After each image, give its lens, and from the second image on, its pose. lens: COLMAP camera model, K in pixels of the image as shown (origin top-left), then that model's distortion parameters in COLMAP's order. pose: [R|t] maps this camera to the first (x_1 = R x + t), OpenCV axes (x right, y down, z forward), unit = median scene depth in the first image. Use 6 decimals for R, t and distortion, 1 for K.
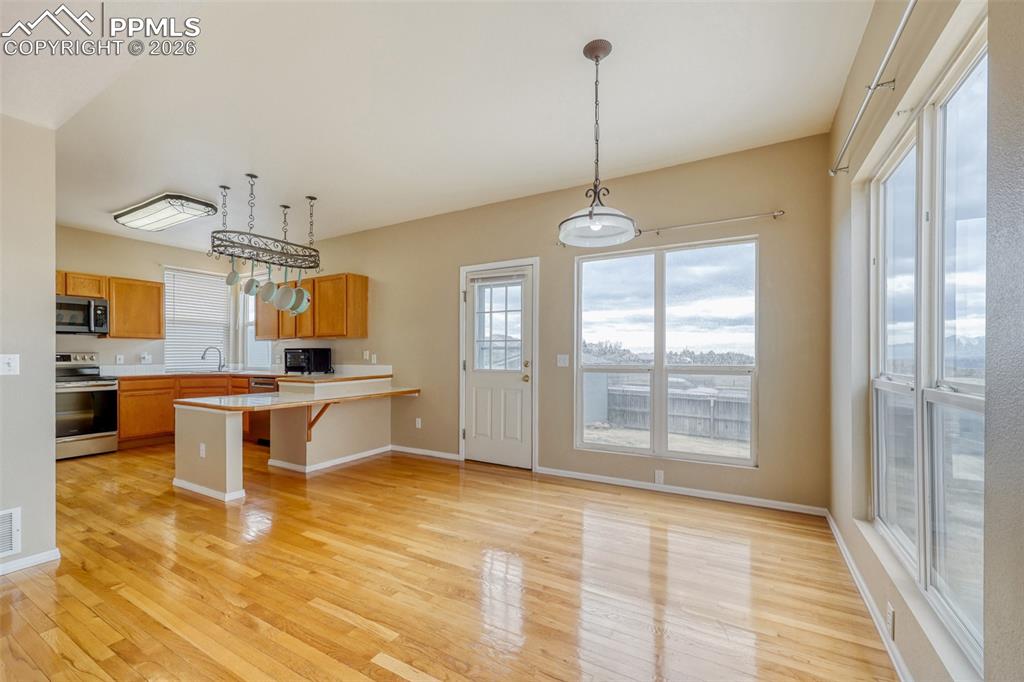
lens RADIAL K [[422.5, 0, 508.3], [0, 422.5, 355.0], [0, 0, 1]] dist [-0.001069, -0.000111]
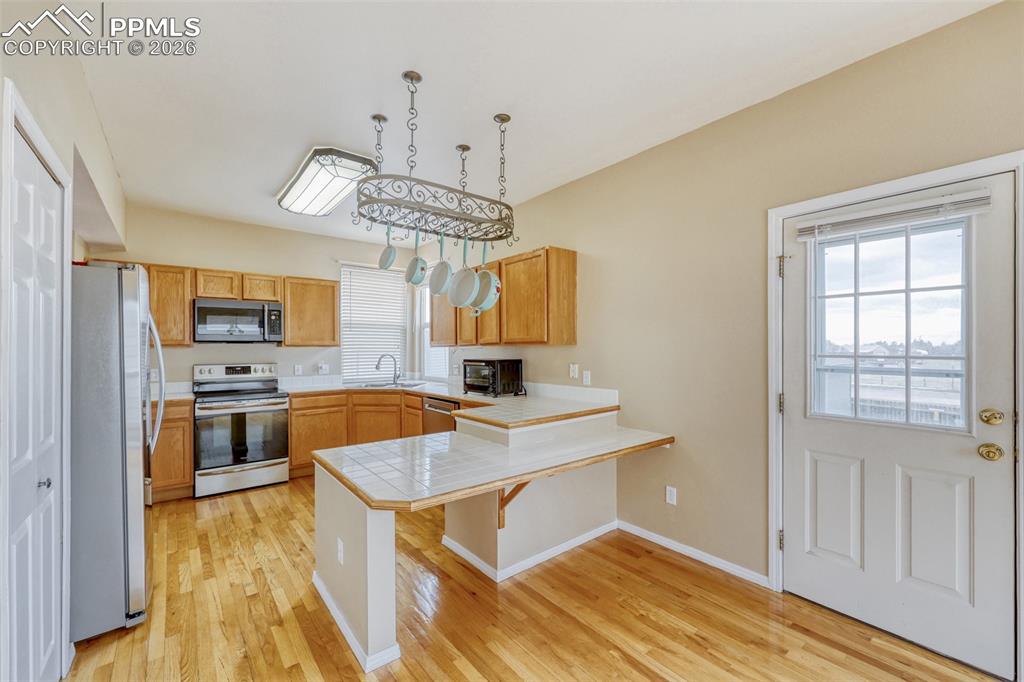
lens RADIAL K [[422.5, 0, 508.3], [0, 422.5, 355.0], [0, 0, 1]] dist [-0.001069, -0.000111]
pose [[0.928558, 0.004159, -0.371165, -0.200632], [0.002795, 0.999831, 0.018197, -0.039700], [0.371178, -0.017935, 0.928389, 0.377089]]
